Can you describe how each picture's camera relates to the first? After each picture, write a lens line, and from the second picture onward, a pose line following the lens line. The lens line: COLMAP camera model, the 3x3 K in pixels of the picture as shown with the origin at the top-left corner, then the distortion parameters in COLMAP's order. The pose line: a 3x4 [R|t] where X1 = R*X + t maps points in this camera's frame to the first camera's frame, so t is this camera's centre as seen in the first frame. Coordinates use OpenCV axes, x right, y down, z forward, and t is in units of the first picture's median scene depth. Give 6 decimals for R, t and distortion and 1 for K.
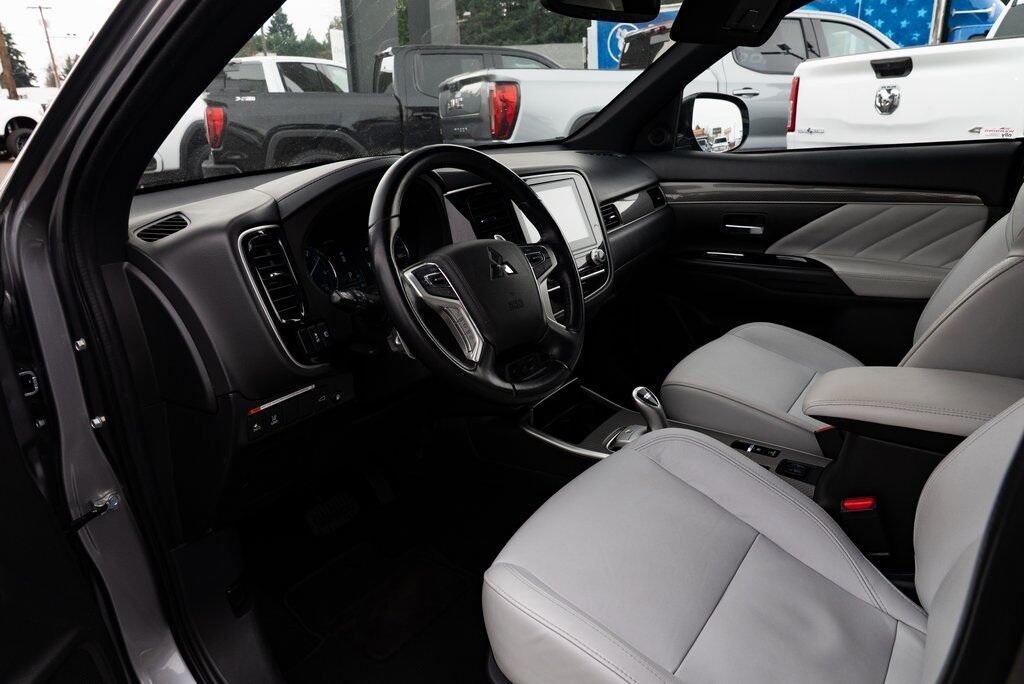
lens RADIAL K [[700.6, 0, 508.5], [0, 700.6, 340.6], [0, 0, 1]] dist [-0.041073, 0.027640]
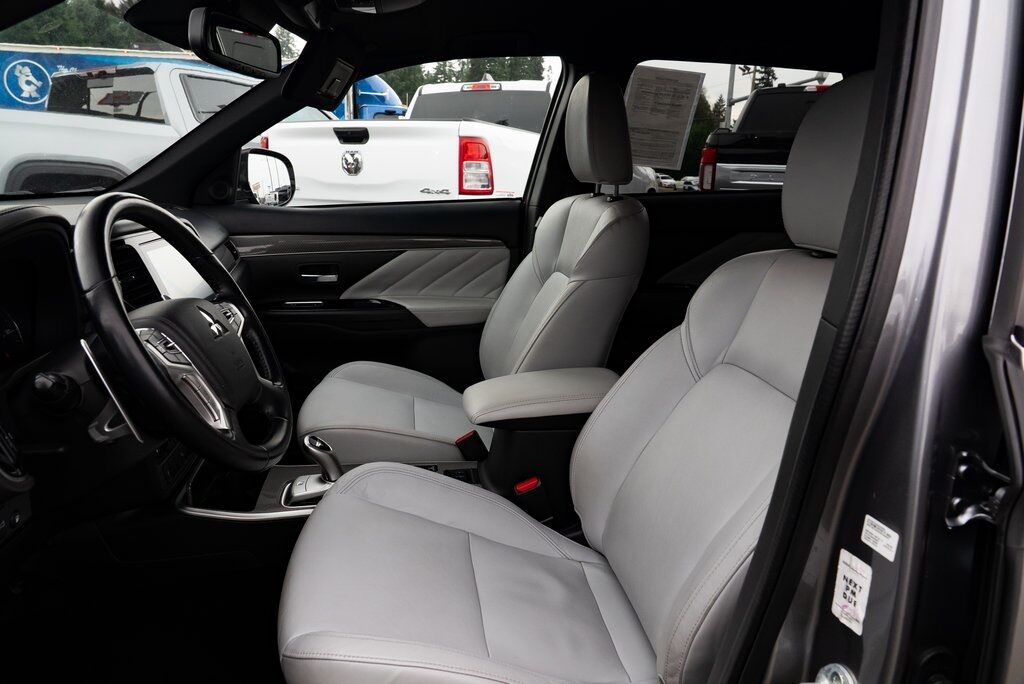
lens RADIAL K [[700.6, 0, 503.5], [0, 700.6, 342.5], [0, 0, 1]] dist [-0.041073, 0.027640]
pose [[0.723265, -0.115345, 0.680870, -0.204683], [0.165050, 0.986251, -0.008248, -0.008121], [-0.670557, 0.118343, 0.732358, 0.046898]]
